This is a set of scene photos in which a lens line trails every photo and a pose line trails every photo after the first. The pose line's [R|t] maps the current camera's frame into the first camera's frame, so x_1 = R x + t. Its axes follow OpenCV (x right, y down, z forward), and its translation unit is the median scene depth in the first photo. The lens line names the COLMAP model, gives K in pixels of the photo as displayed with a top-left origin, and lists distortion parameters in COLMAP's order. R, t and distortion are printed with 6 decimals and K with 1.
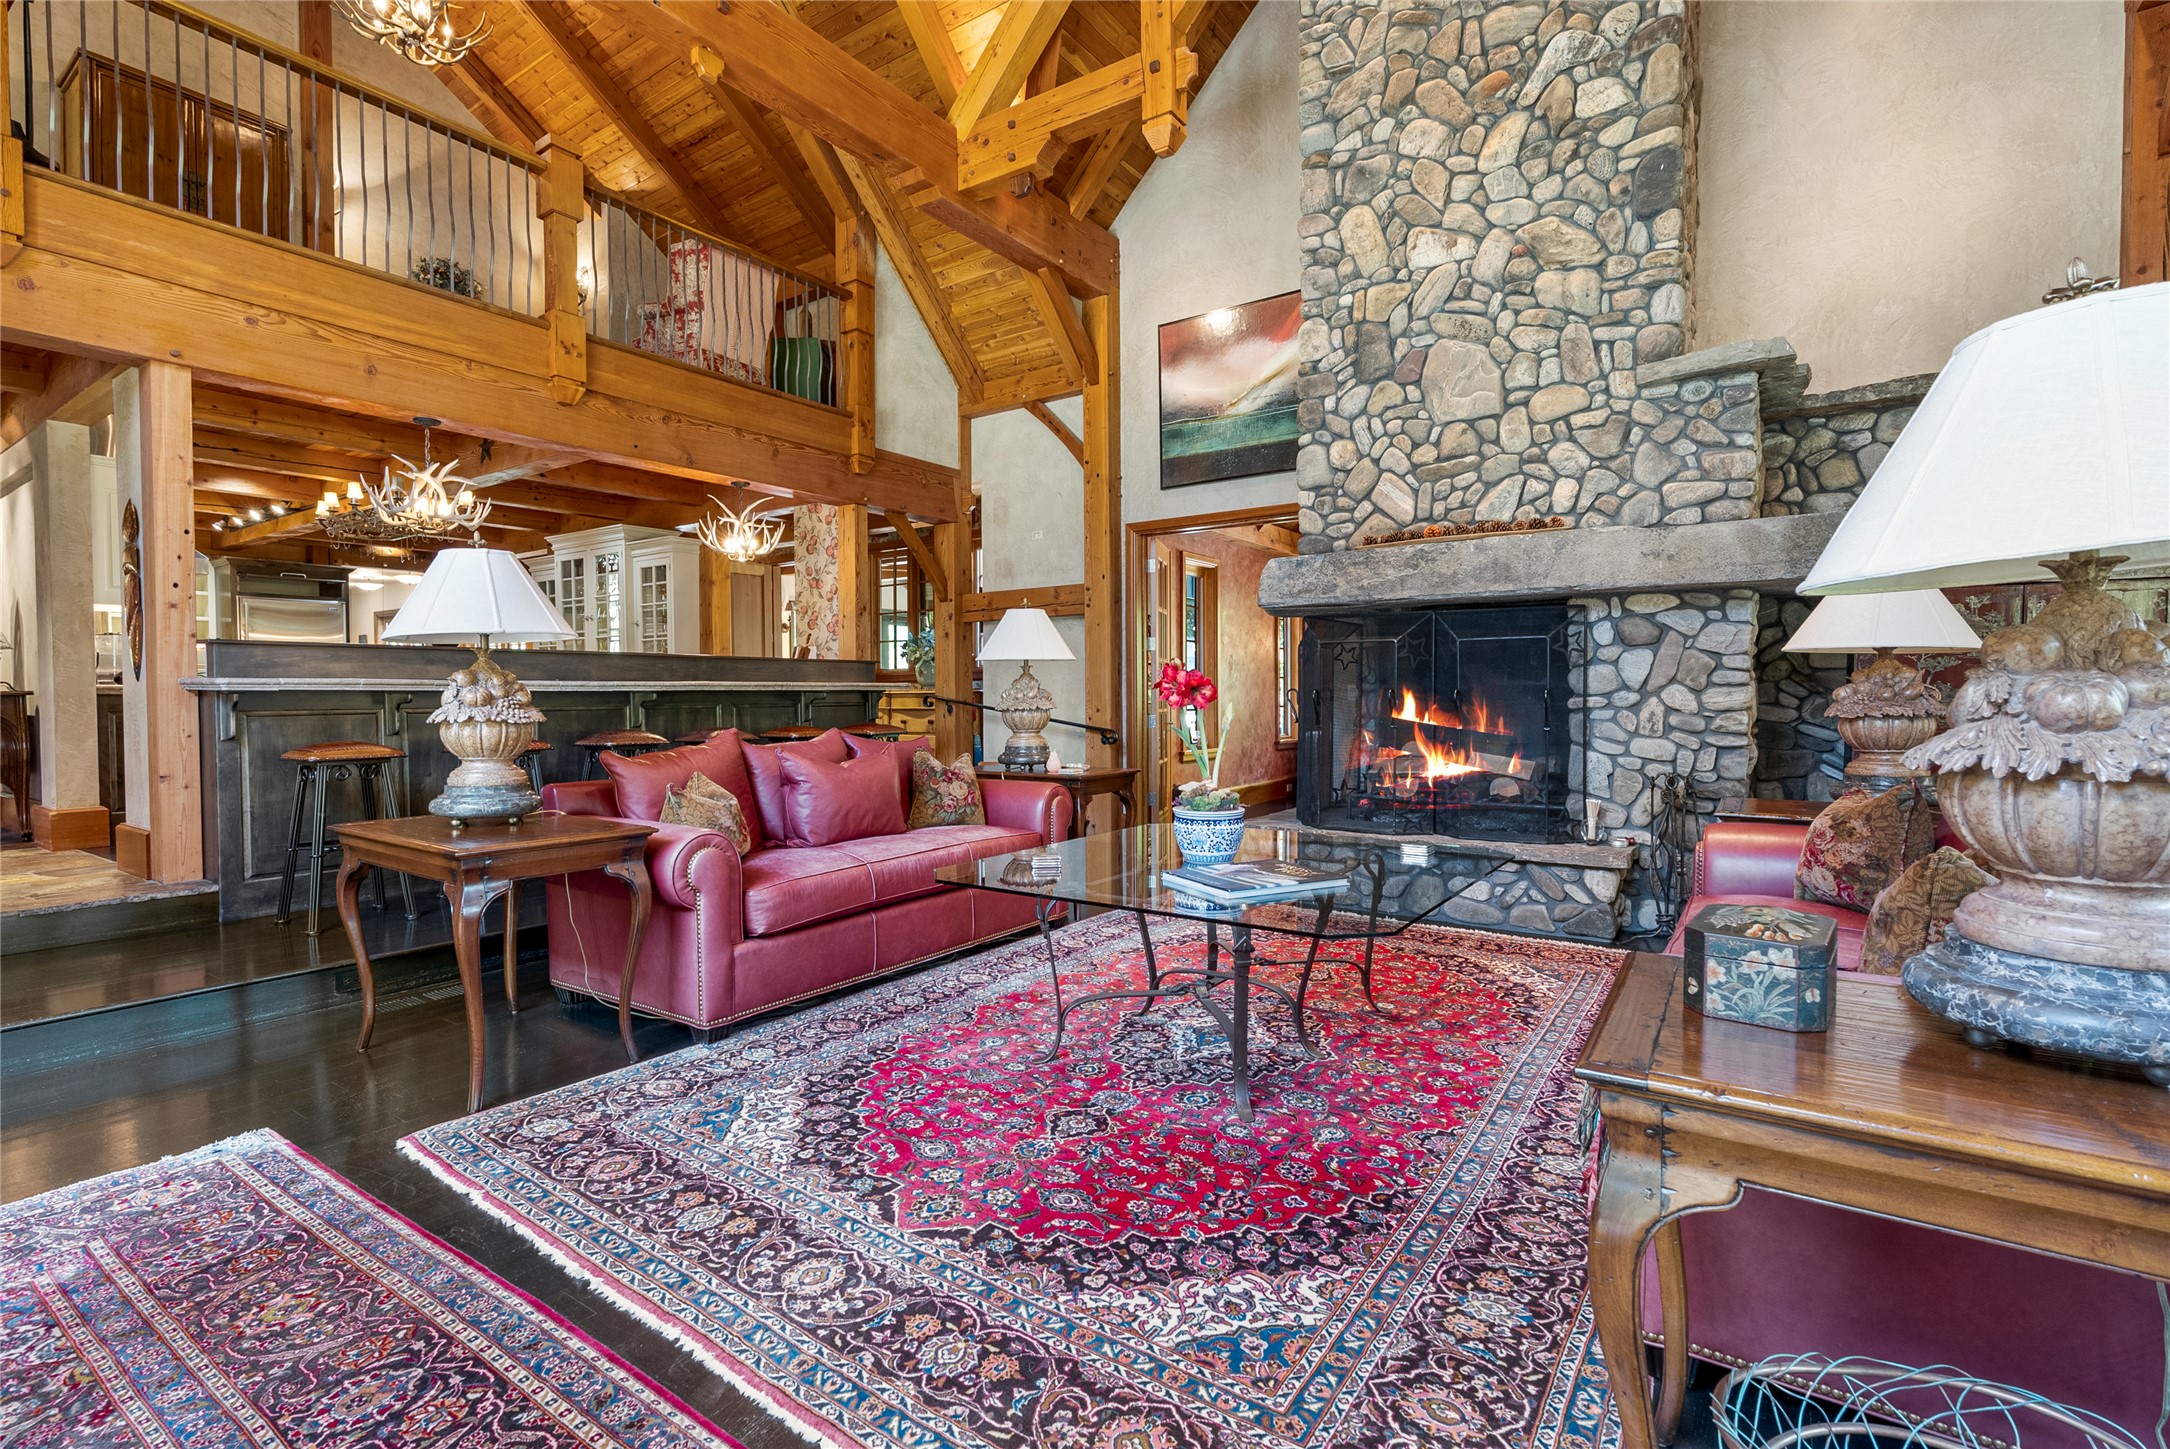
lens RADIAL K [[1003.0, 0, 1089.0], [0, 1003.0, 726.8], [0, 0, 1]] dist [-0.017590, 0.007246]
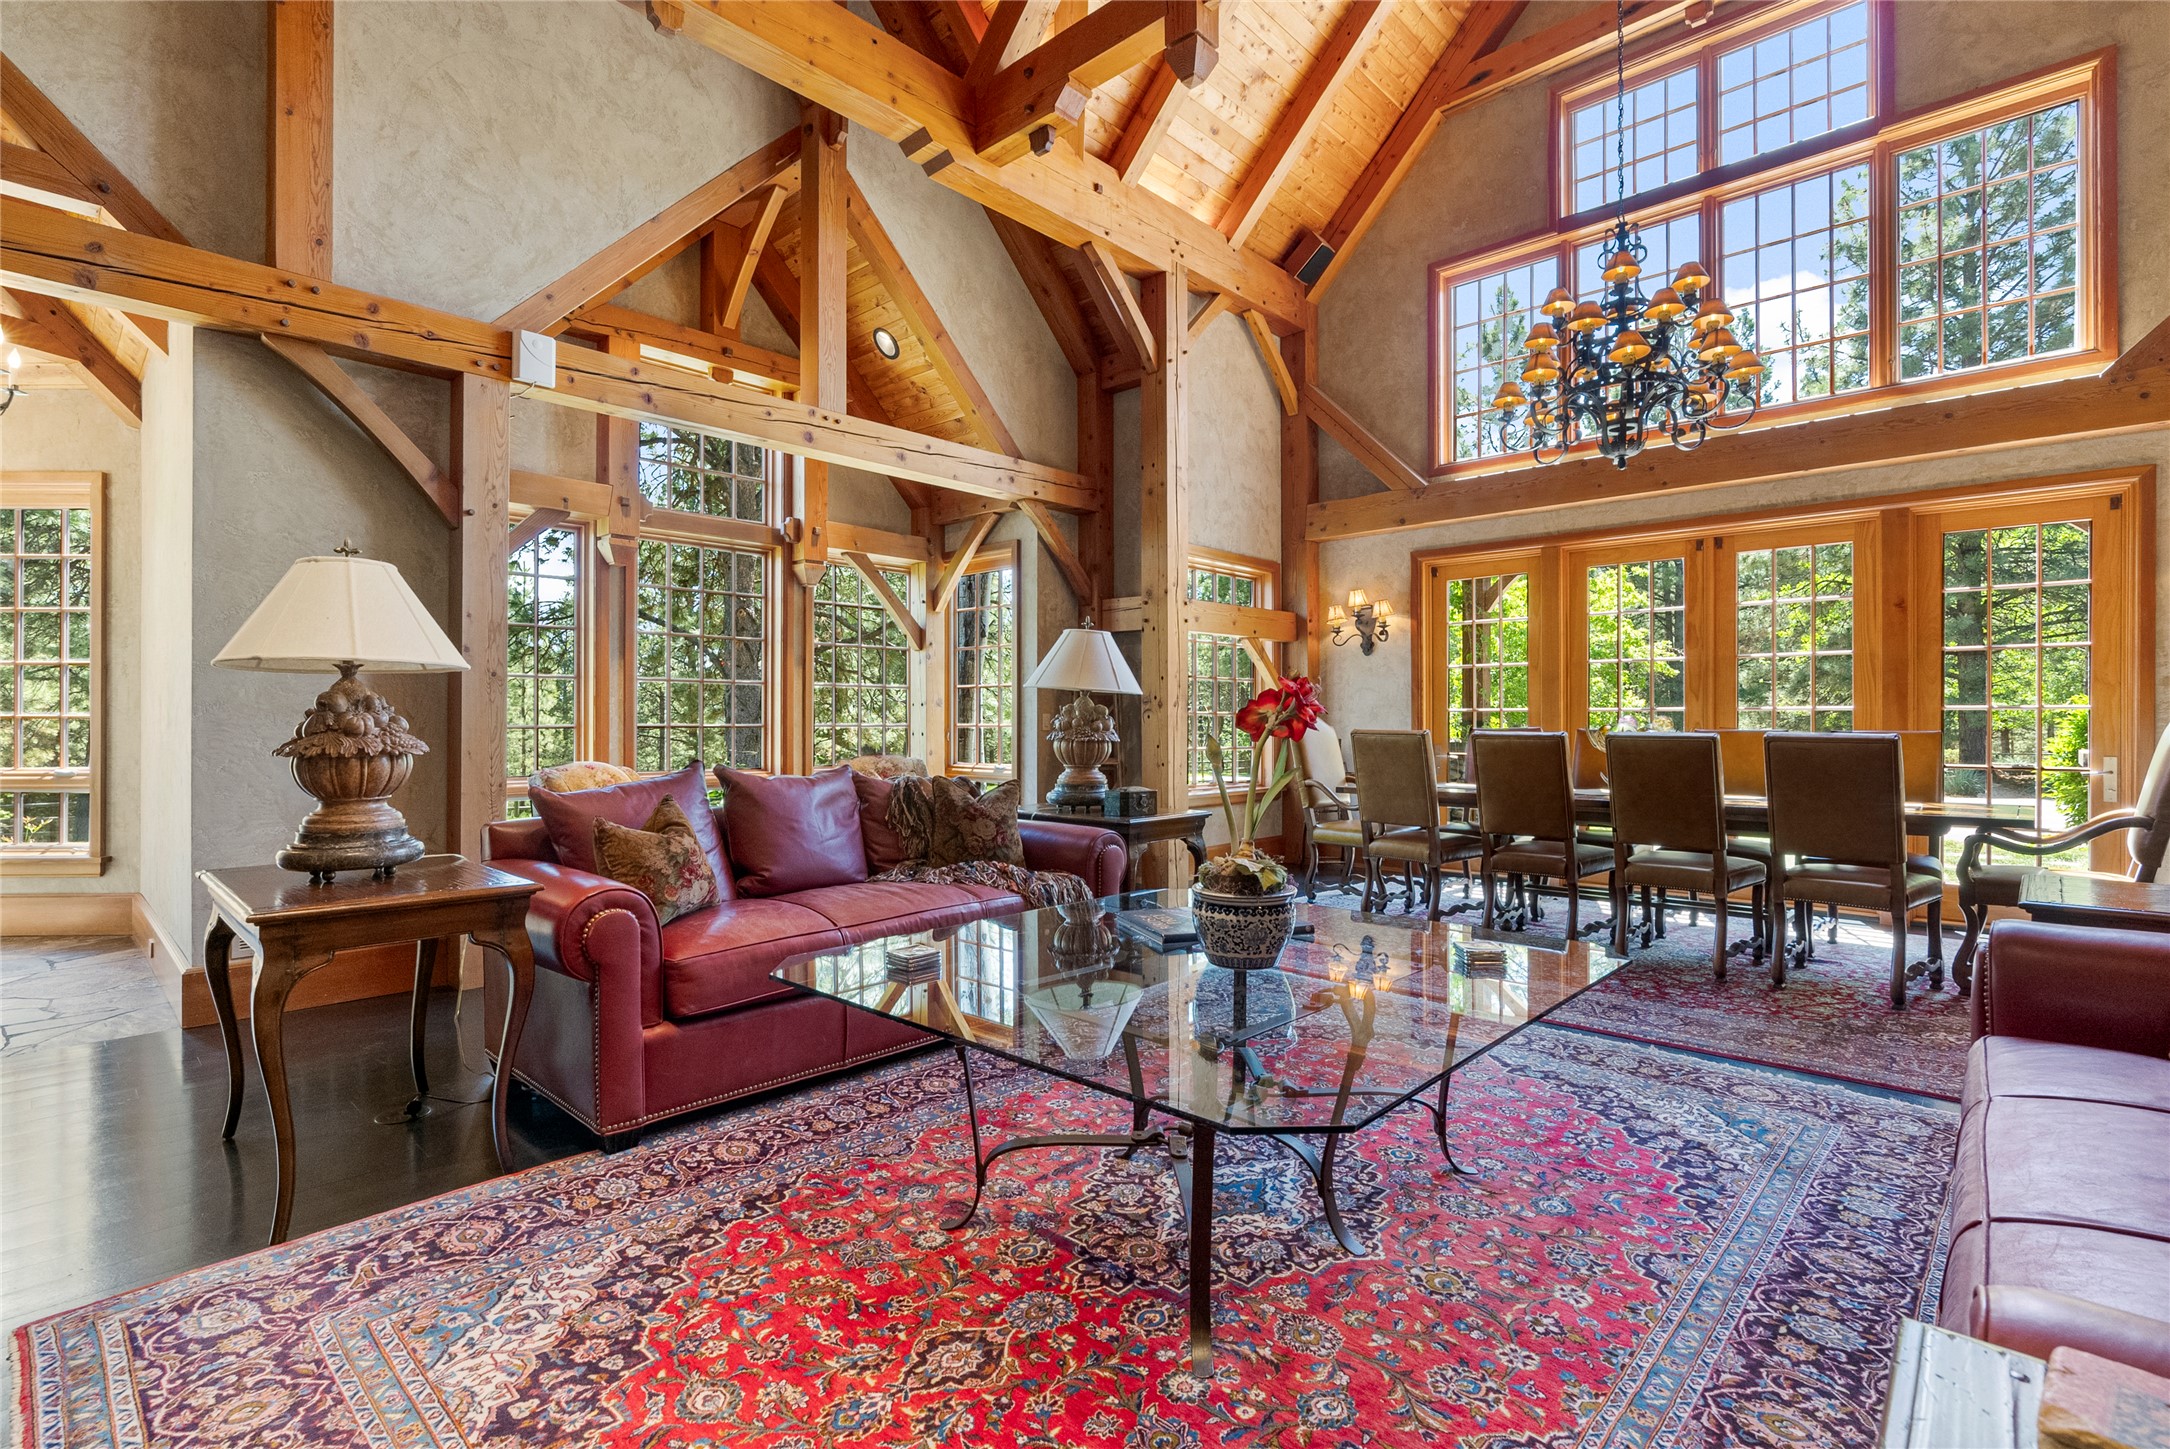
lens RADIAL K [[1003.0, 0, 1070.2], [0, 1003.0, 724.5], [0, 0, 1]] dist [-0.017590, 0.007246]
pose [[-0.985743, 0.003119, 0.168230, 0.083200], [0.009272, 0.999316, 0.035797, -0.039403], [-0.168003, 0.036847, -0.985098, 1.169234]]
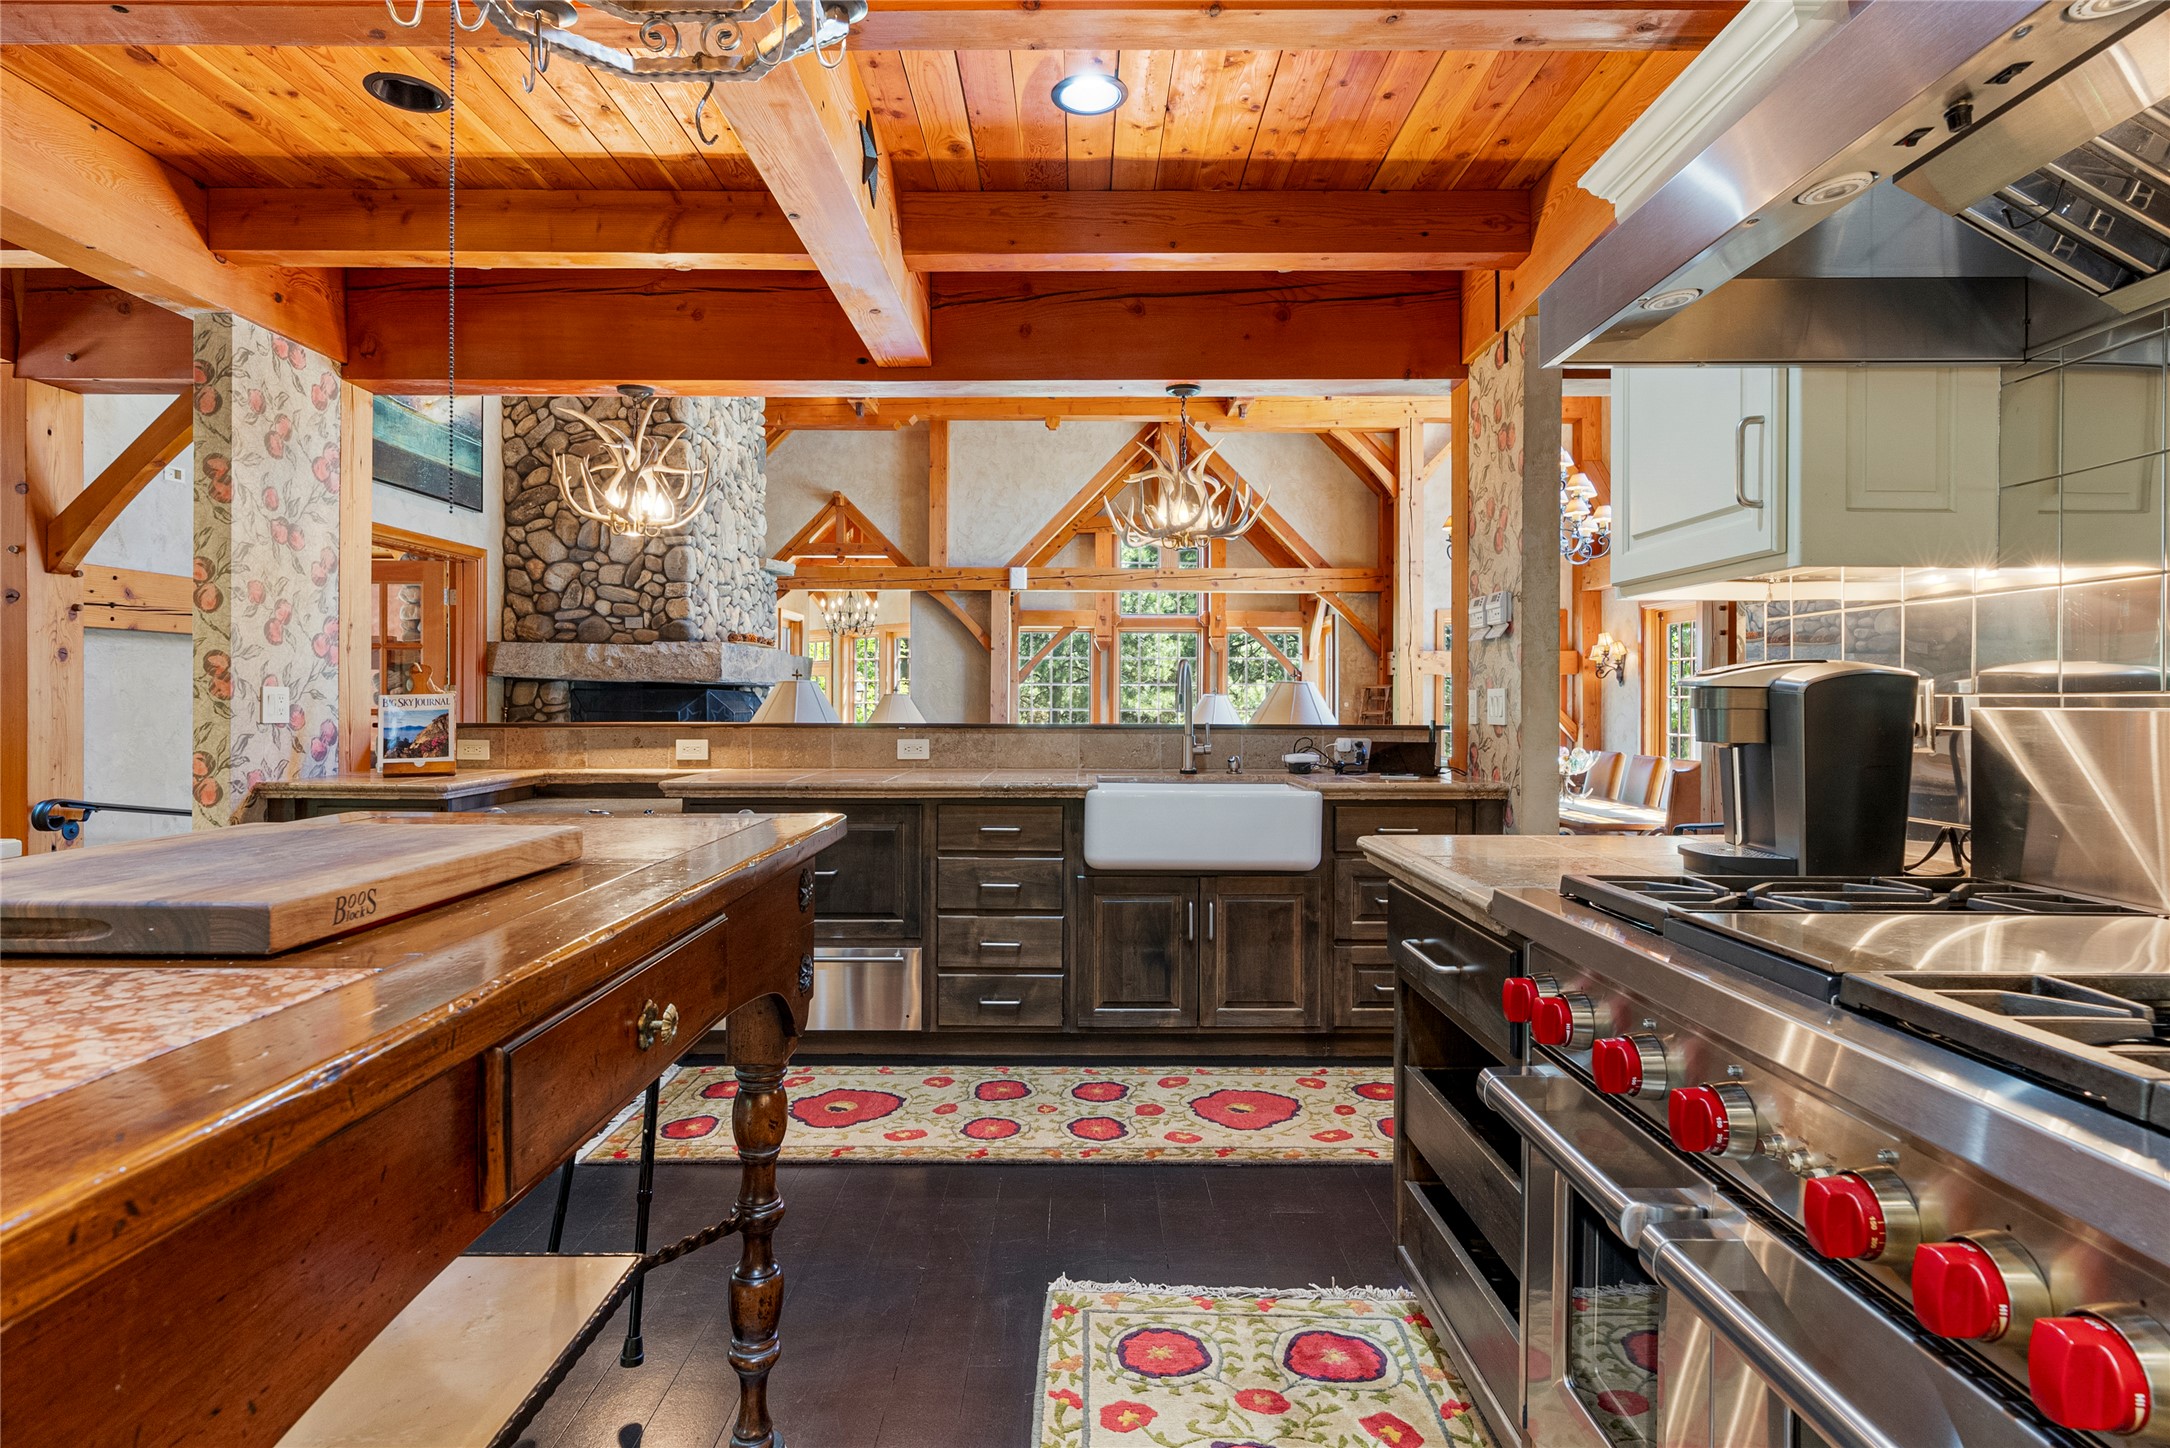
lens RADIAL K [[1146.7, 0, 1093.9], [0, 1146.7, 701.8], [0, 0, 1]] dist [-0.005535, -0.000346]
pose [[-0.569201, 0.004647, 0.822186, -1.351466], [0.026785, 0.999558, 0.012894, -0.113572], [-0.821762, 0.029362, -0.569073, 1.586996]]
